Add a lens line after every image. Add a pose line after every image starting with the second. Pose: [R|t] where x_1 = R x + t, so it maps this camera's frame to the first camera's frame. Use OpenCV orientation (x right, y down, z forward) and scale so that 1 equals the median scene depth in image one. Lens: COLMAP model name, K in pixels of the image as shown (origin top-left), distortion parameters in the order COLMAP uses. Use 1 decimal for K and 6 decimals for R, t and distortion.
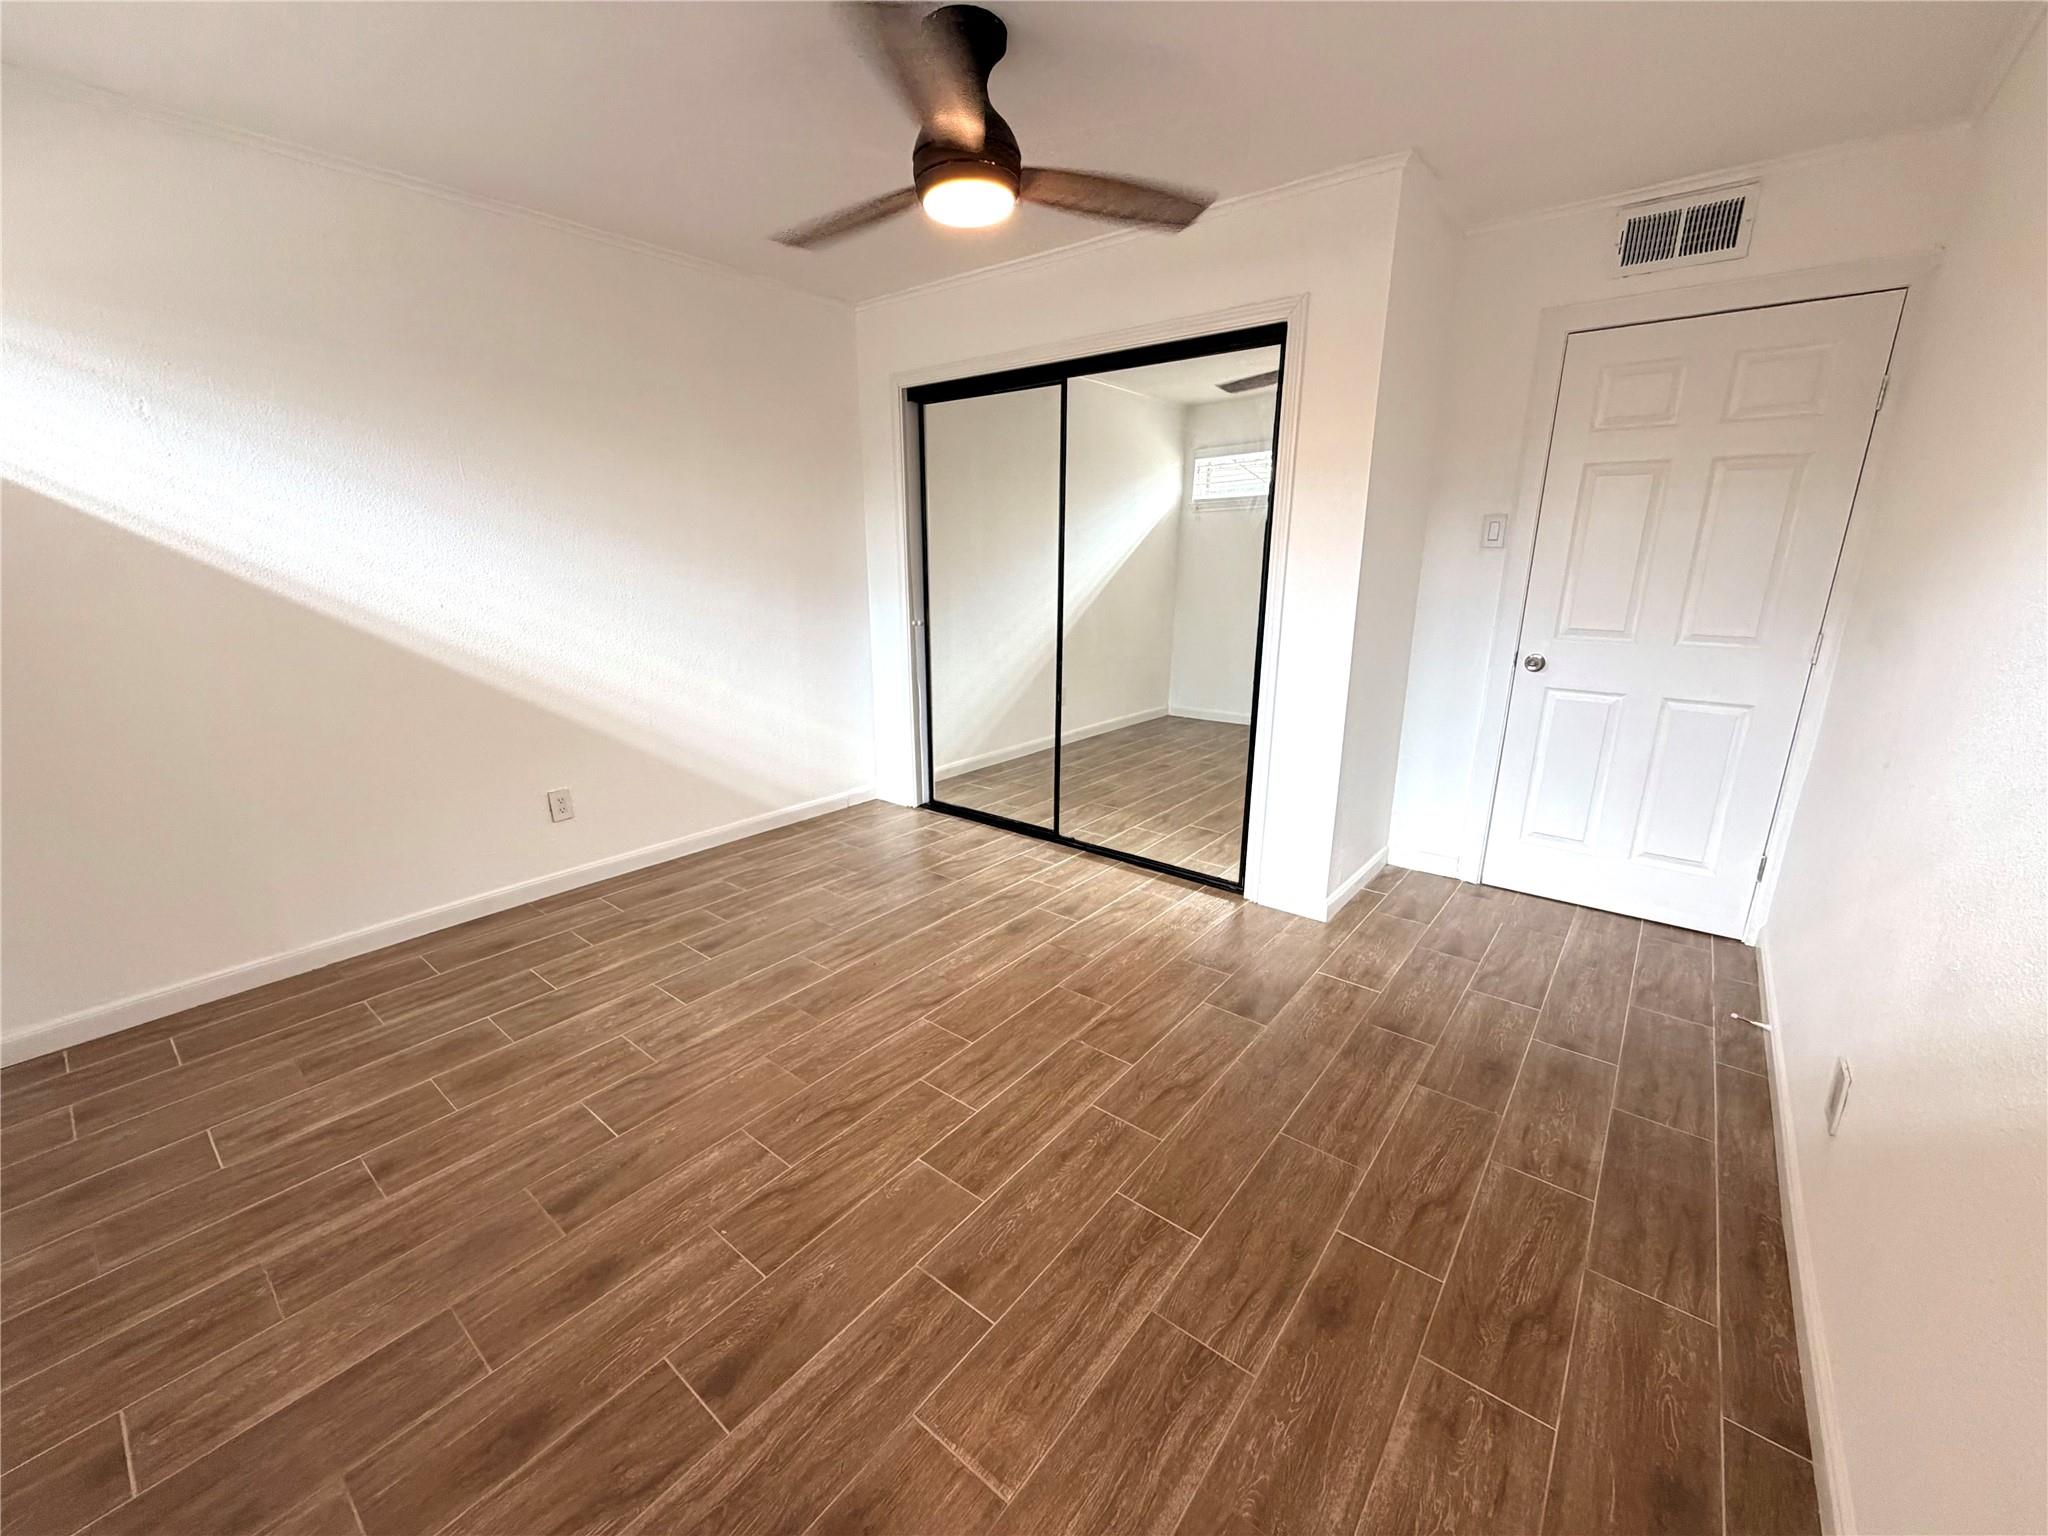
lens RADIAL K [[813.9, 0, 1016.4], [0, 813.9, 771.3], [0, 0, 1]] dist [0.000753, 0.000015]
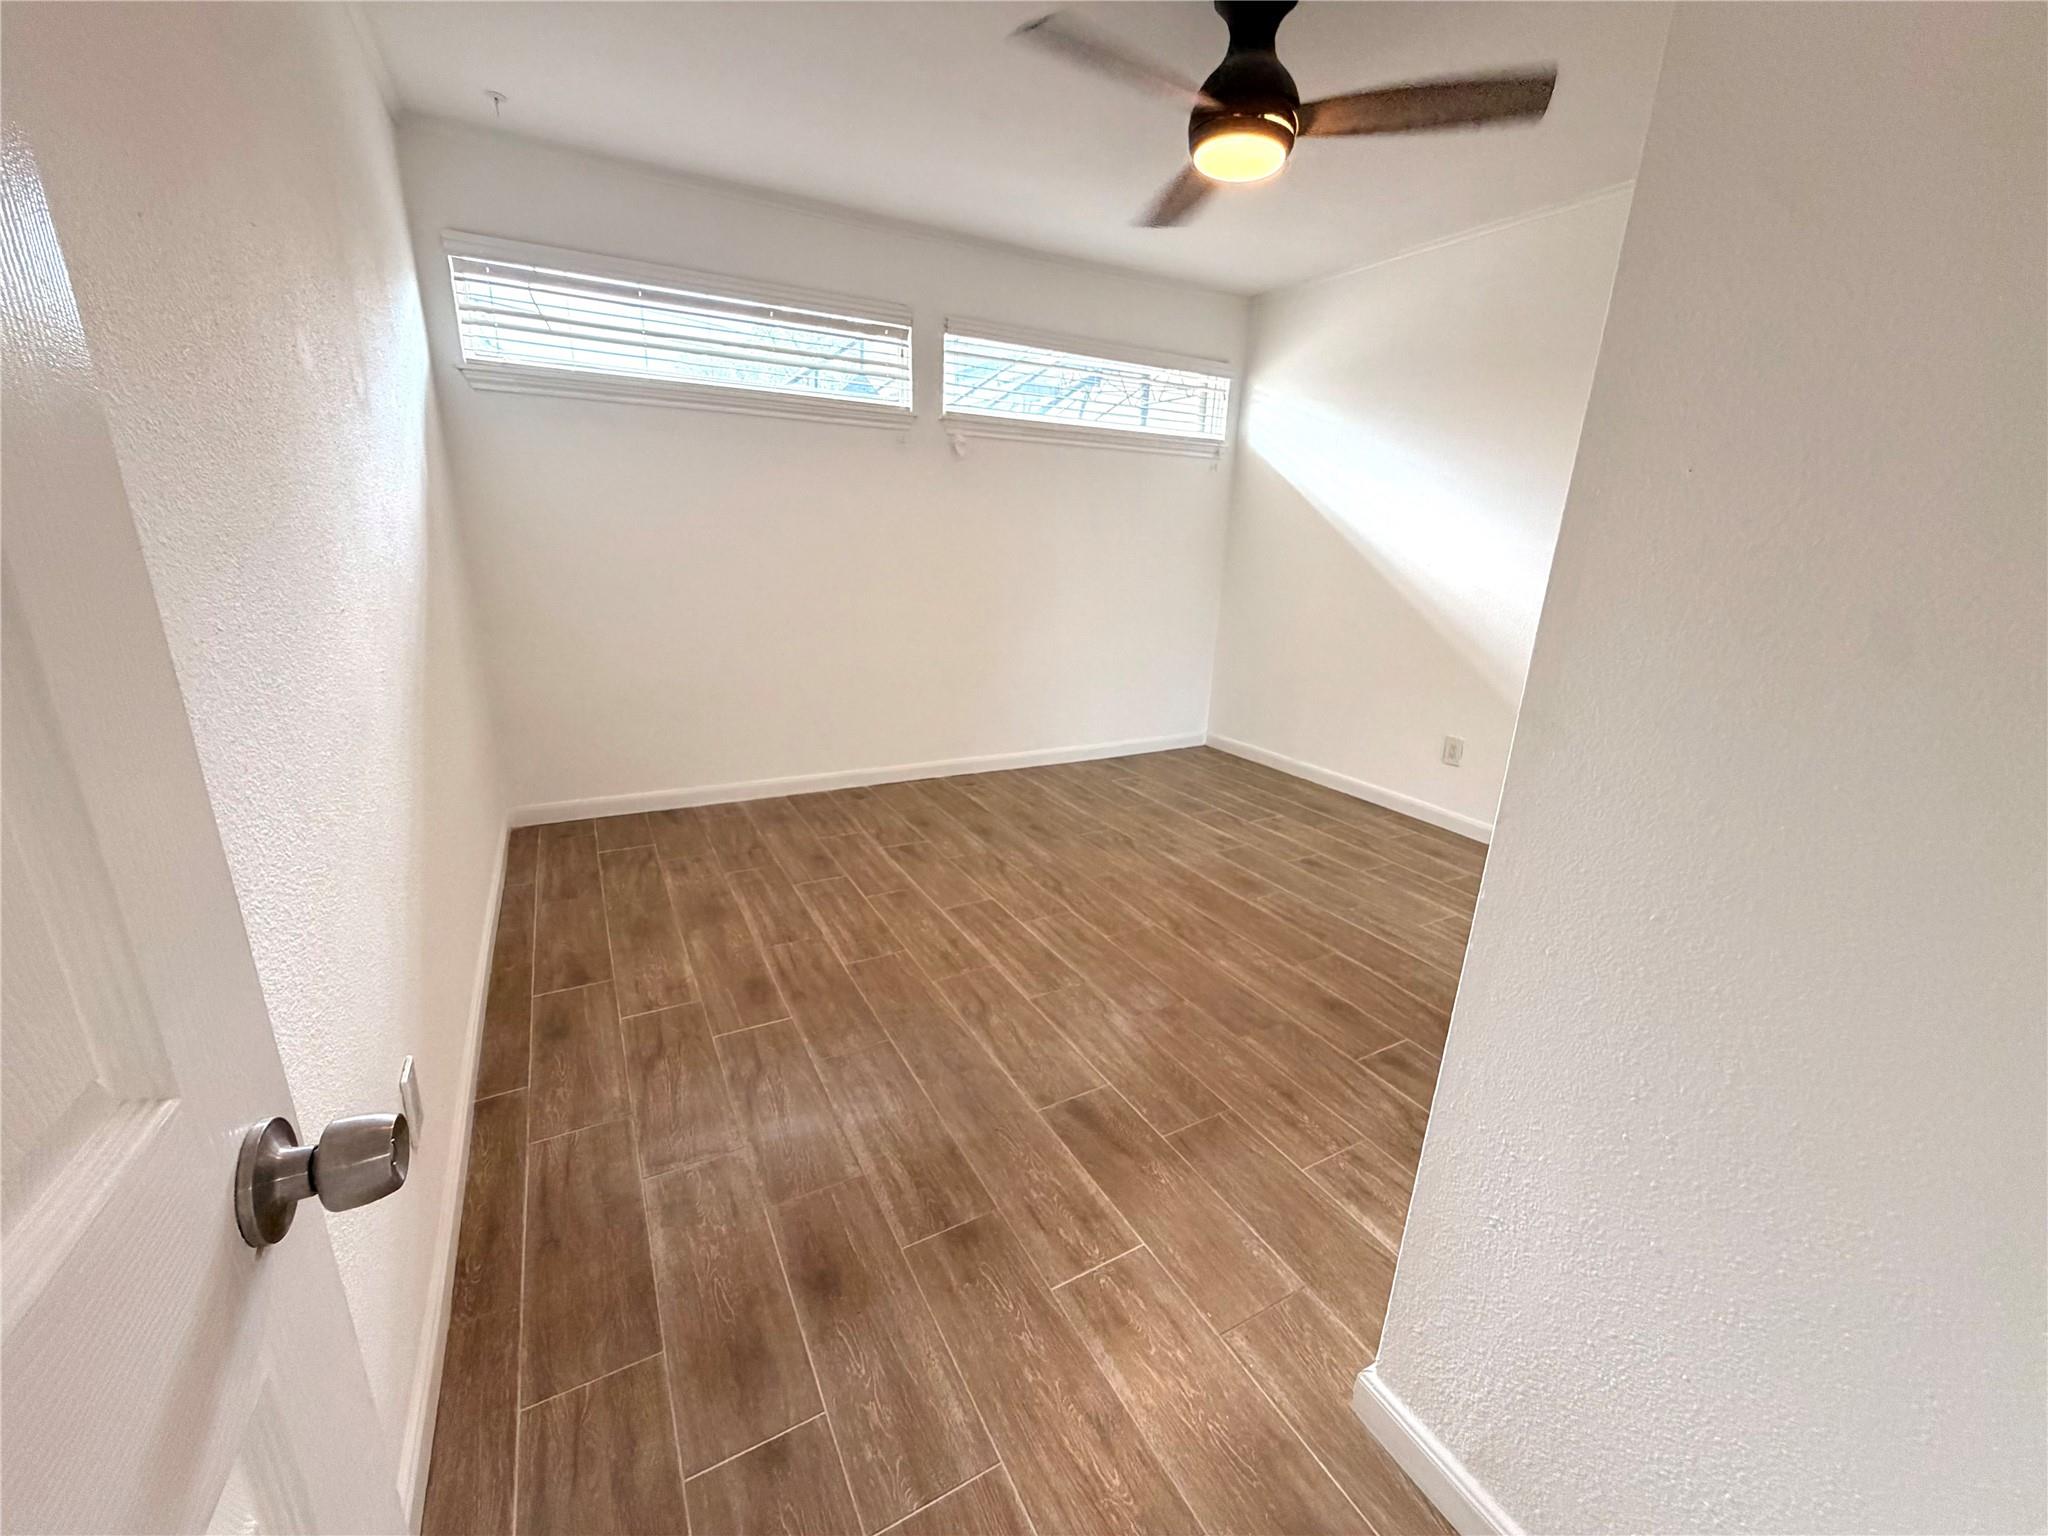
lens RADIAL K [[813.2, 0, 1017.1], [0, 813.2, 771.6], [0, 0, 1]] dist [-0.000320, -0.000272]
pose [[-0.377807, 0.262924, -0.887769, 1.338498], [-0.275408, 0.883520, 0.378871, -0.384482], [0.883975, 0.387639, -0.261388, 1.539611]]
